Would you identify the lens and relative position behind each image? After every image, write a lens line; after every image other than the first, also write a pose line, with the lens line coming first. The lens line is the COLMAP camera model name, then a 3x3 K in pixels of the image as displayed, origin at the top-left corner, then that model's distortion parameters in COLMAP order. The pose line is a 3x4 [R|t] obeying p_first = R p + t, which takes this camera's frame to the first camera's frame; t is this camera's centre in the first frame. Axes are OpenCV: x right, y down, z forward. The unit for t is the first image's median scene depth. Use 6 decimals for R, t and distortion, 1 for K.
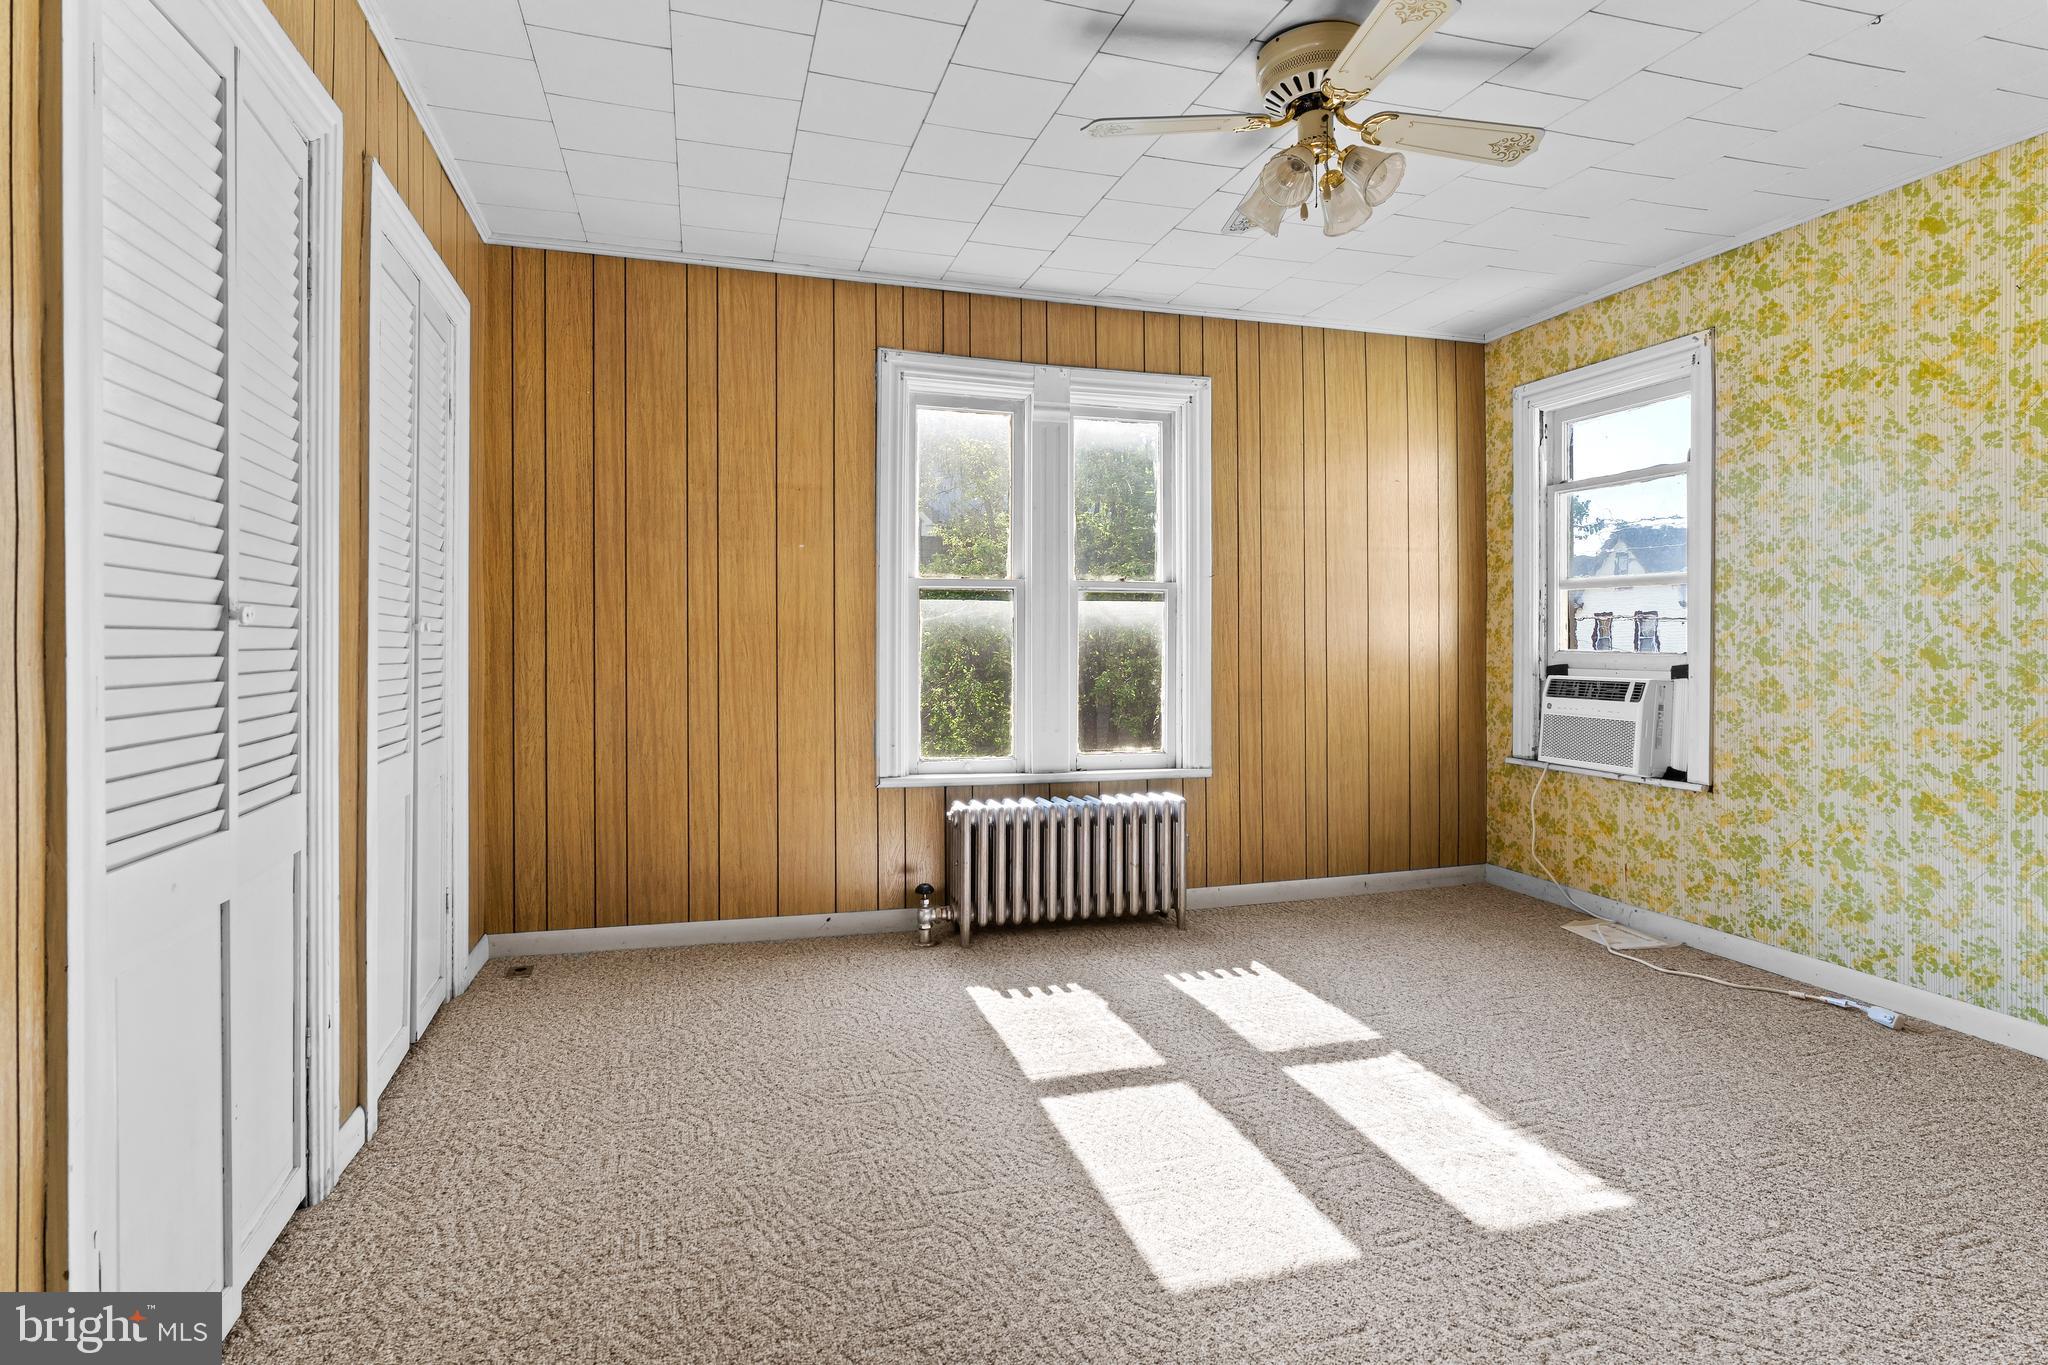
lens RADIAL K [[1048.4, 0, 993.3], [0, 1048.4, 648.2], [0, 0, 1]] dist [-0.015775, 0.006855]
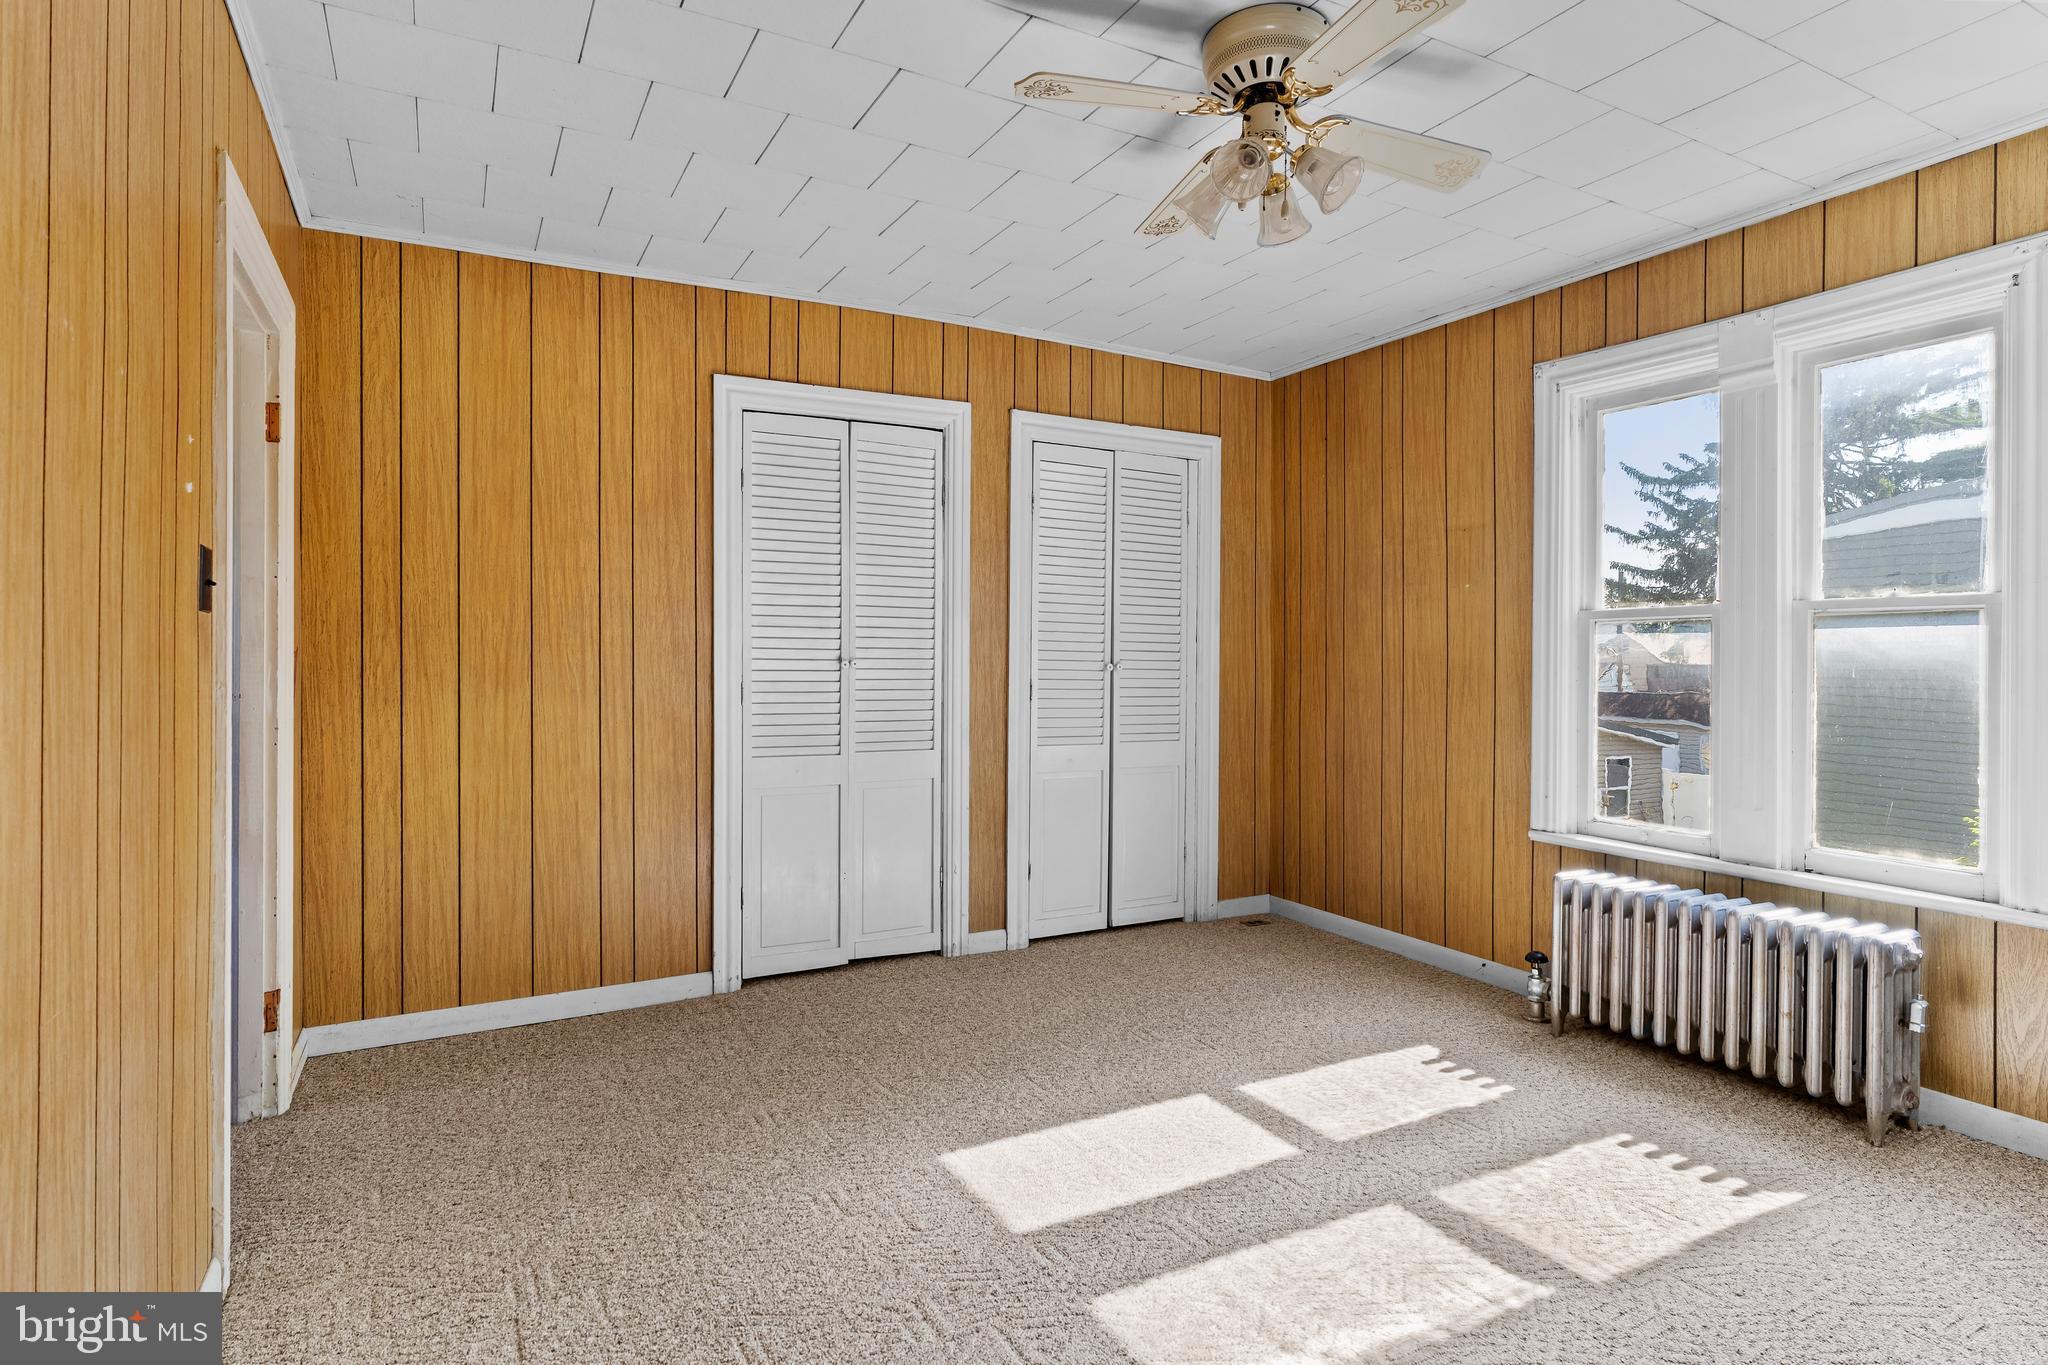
lens RADIAL K [[1048.4, 0, 1031.3], [0, 1048.4, 677.3], [0, 0, 1]] dist [-0.015775, 0.006855]
pose [[0.222509, 0.012463, -0.974851, 0.712467], [-0.013689, 0.999860, 0.009659, -0.013681], [0.974834, 0.011195, 0.222649, 0.374101]]
